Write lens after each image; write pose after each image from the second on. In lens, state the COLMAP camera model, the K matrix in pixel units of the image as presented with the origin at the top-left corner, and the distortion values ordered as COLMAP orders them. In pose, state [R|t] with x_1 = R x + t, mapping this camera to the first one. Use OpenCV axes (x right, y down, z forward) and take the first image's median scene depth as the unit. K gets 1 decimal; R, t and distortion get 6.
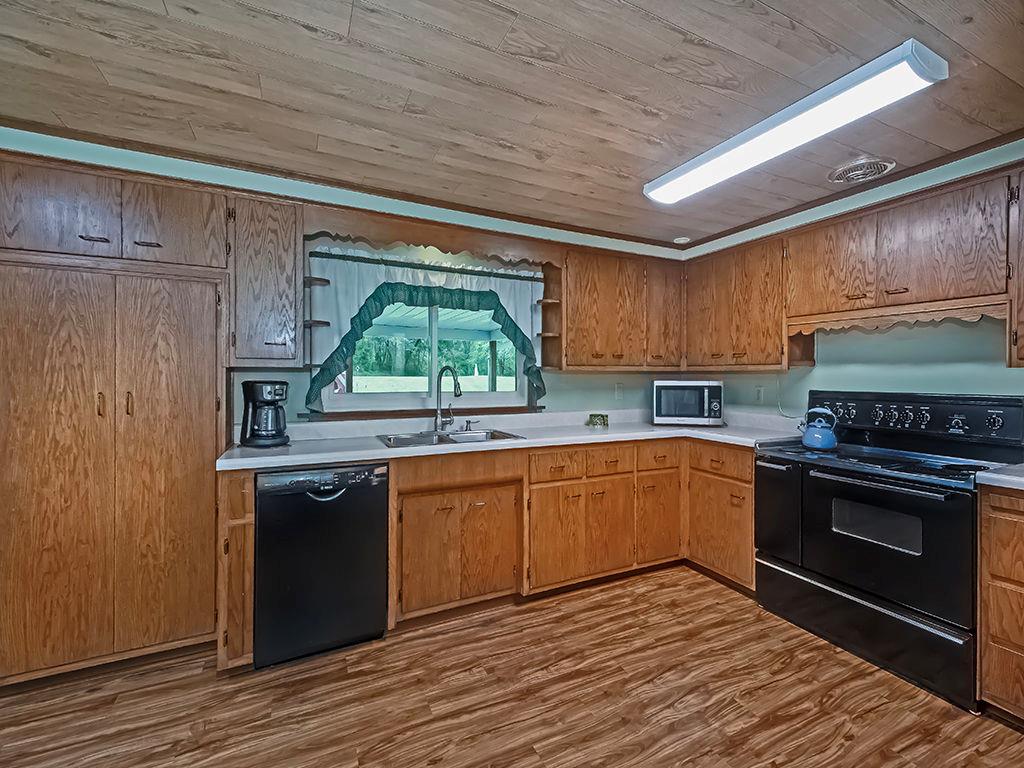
lens RADIAL K [[448.5, 0, 529.6], [0, 448.5, 377.7], [0, 0, 1]] dist [0.011045, -0.001212]
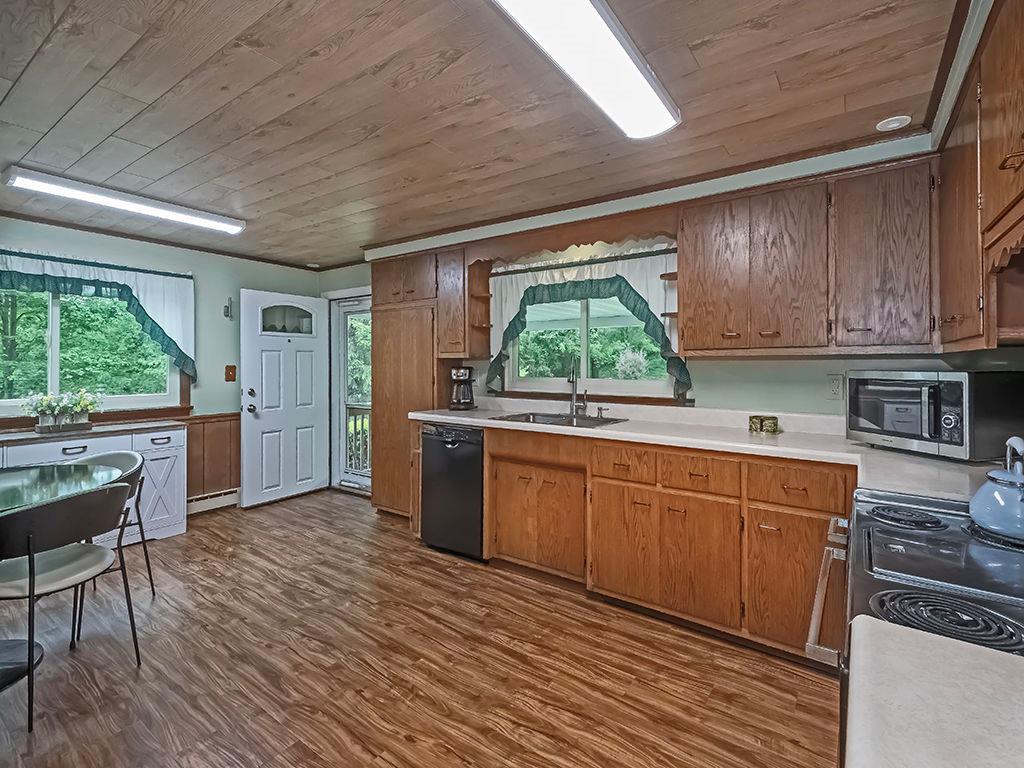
lens RADIAL K [[473.0, 0, 526.3], [0, 473.0, 363.2], [0, 0, 1]] dist [0.014601, -0.000833]
pose [[0.481324, -0.003102, -0.876537, 0.823792], [-0.002762, 0.999983, -0.005055, 0.001931], [0.876538, 0.004854, 0.481307, 0.387671]]
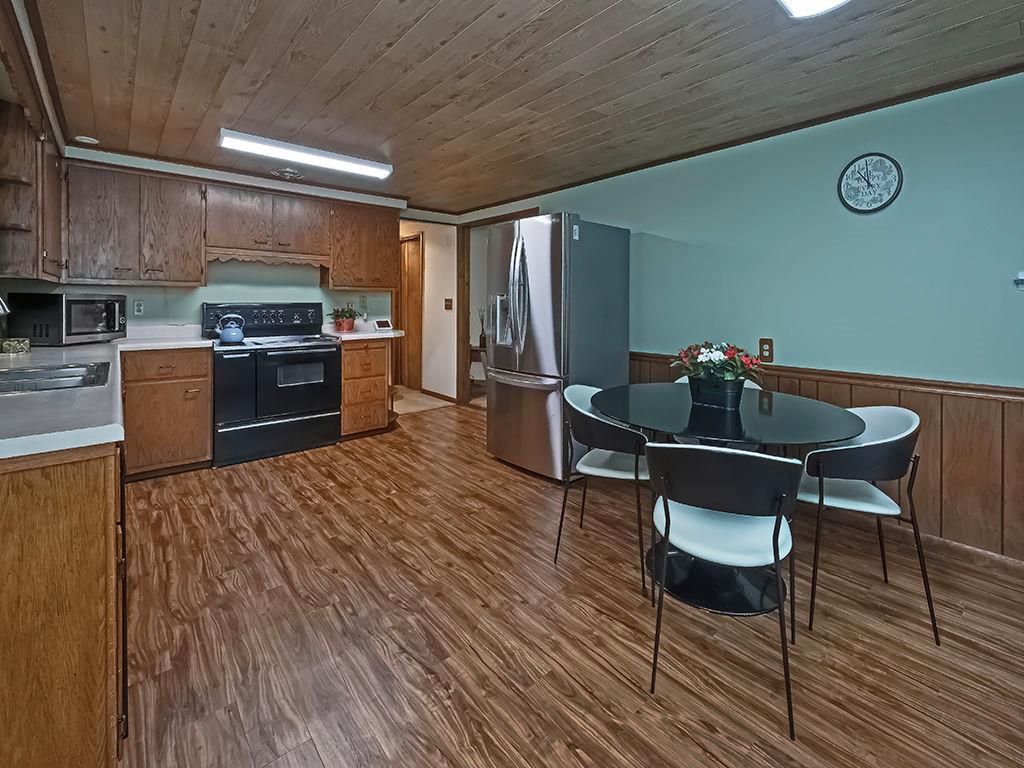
lens RADIAL K [[476.4, 0, 511.5], [0, 476.4, 303.5], [0, 0, 1]] dist [0.013118, -0.000190]
pose [[-0.226572, -0.009824, 0.973945, -1.041028], [-0.004055, 0.999950, 0.009143, 0.016463], [-0.973986, -0.001878, -0.226600, 0.488305]]
